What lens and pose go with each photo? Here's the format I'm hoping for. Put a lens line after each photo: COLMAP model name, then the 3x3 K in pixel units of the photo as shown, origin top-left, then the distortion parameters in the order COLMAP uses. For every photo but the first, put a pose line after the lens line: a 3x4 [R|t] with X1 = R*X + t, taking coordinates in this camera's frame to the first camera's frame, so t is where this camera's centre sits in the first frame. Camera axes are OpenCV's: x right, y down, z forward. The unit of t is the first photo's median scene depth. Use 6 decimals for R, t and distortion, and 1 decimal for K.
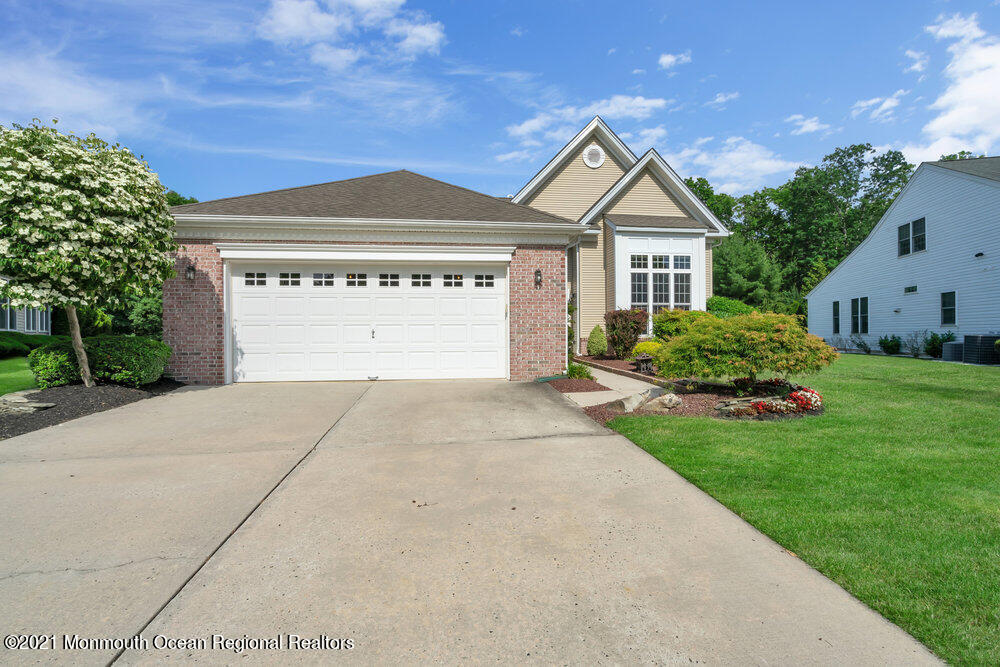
lens RADIAL K [[447.7, 0, 492.3], [0, 447.7, 333.1], [0, 0, 1]] dist [-0.006517, 0.002051]
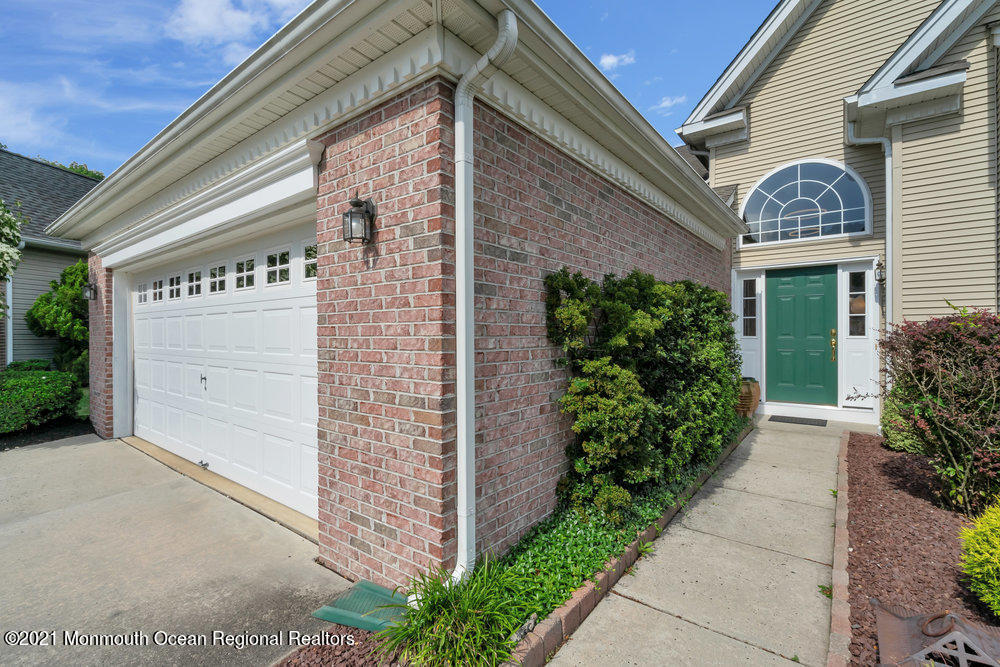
lens RADIAL K [[447.7, 0, 499.6], [0, 447.7, 337.3], [0, 0, 1]] dist [-0.006517, 0.002051]
pose [[0.730044, 0.006754, -0.683366, 0.351515], [0.001394, 0.999934, 0.011372, -0.056722], [0.683398, -0.009255, 0.729987, 0.838499]]
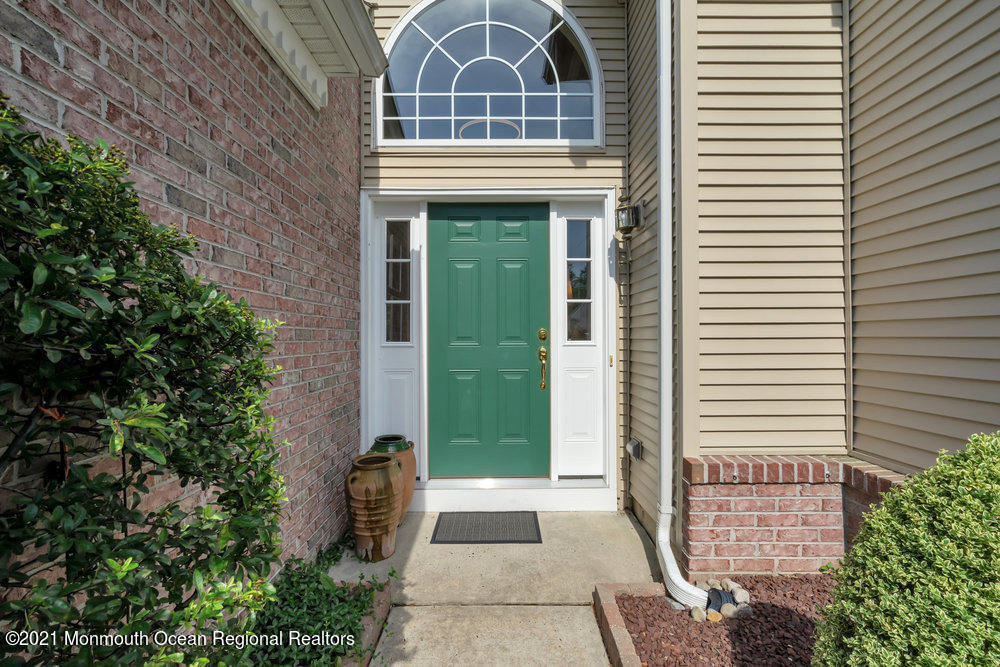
lens RADIAL K [[447.7, 0, 503.1], [0, 447.7, 336.1], [0, 0, 1]] dist [-0.006517, 0.002051]
pose [[0.996514, 0.002912, -0.083374, 0.243719], [-0.003135, 0.999992, -0.002538, -0.052863], [0.083366, 0.002791, 0.996515, 1.395556]]
